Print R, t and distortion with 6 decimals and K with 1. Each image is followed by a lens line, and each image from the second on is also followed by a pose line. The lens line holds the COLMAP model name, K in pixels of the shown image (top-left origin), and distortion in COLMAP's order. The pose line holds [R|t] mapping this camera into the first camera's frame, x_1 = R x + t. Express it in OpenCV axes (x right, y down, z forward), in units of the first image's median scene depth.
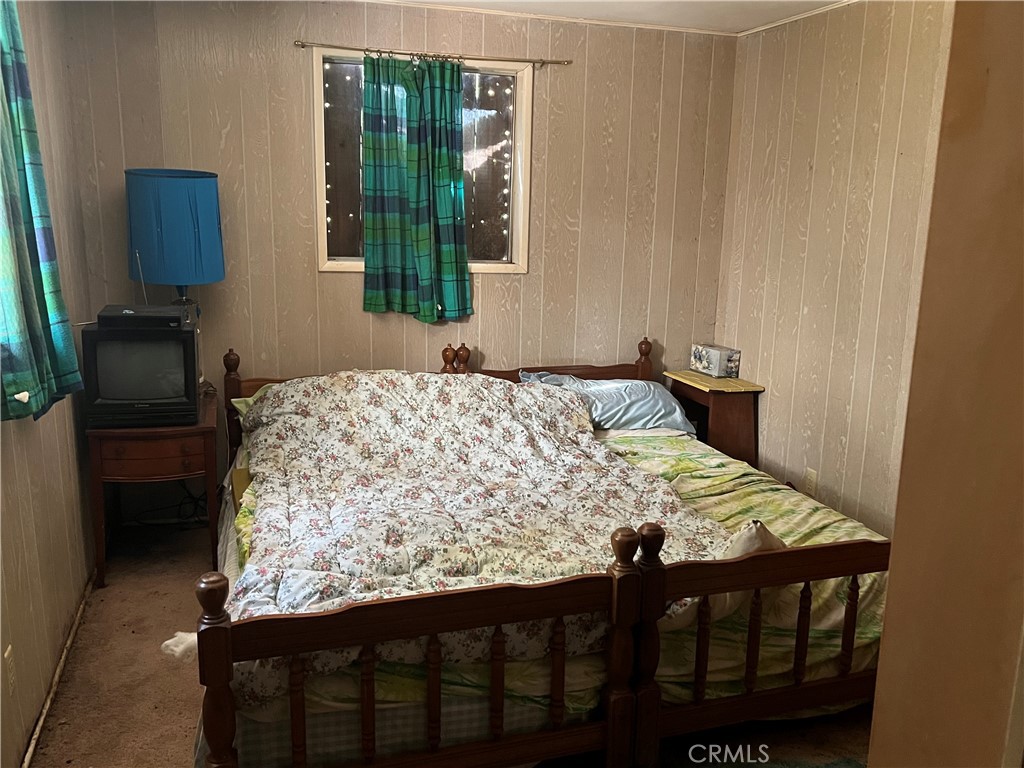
lens RADIAL K [[871.1, 0, 513.3], [0, 871.1, 382.2], [0, 0, 1]] dist [0.067085, -0.102934]
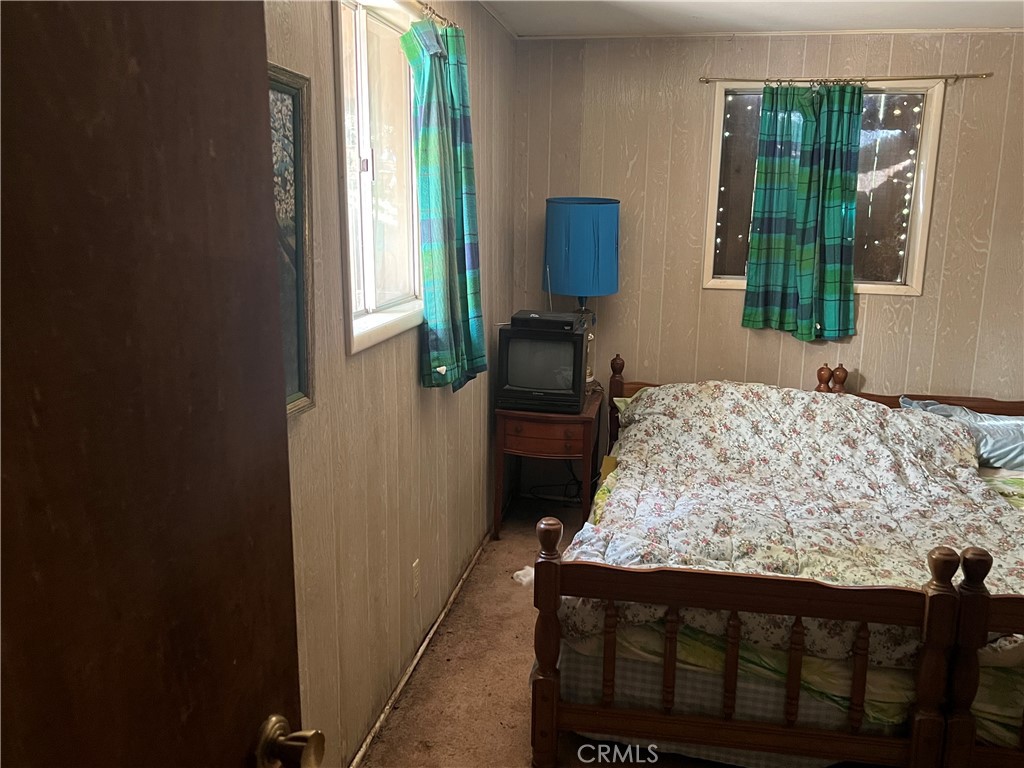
lens RADIAL K [[871.1, 0, 510.6], [0, 871.1, 387.3], [0, 0, 1]] dist [0.067085, -0.102934]
pose [[0.883174, 0.082173, -0.461792, 0.085254], [-0.093632, 0.995605, -0.001909, 0.021695], [0.459605, 0.044925, 0.886986, -0.067107]]
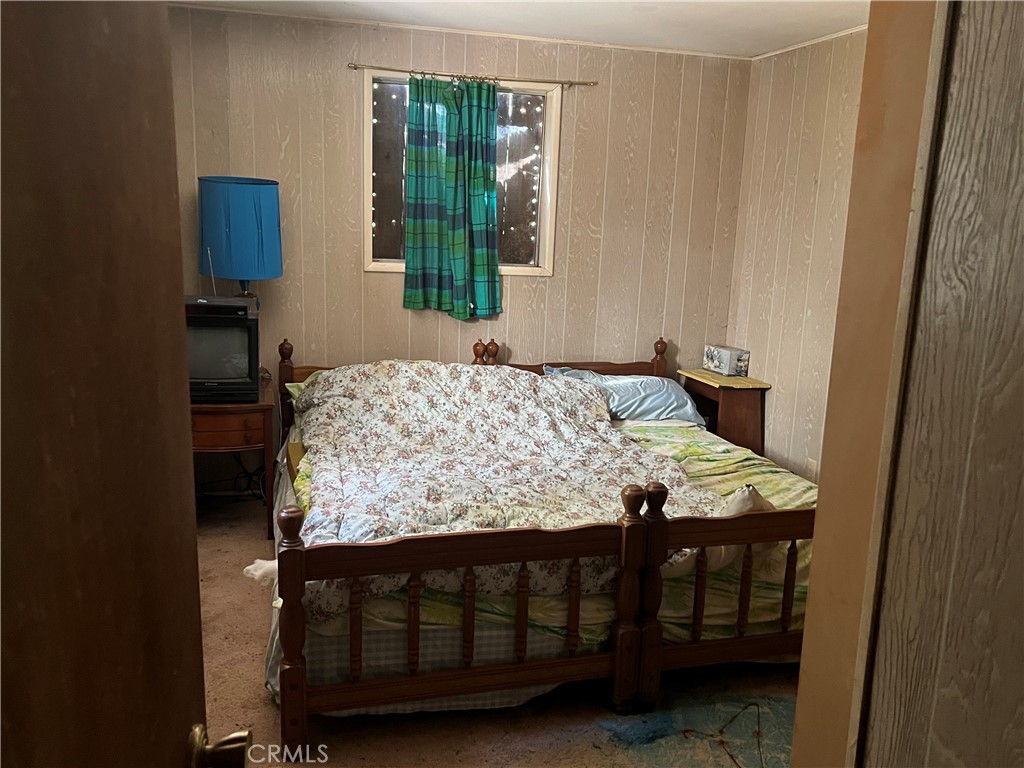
lens RADIAL K [[871.1, 0, 499.1], [0, 871.1, 391.7], [0, 0, 1]] dist [0.067085, -0.102934]
pose [[0.998989, 0.019950, -0.040296, -0.004683], [-0.020210, 0.999777, -0.006055, 0.032465], [0.040166, 0.006863, 0.999169, -0.107921]]
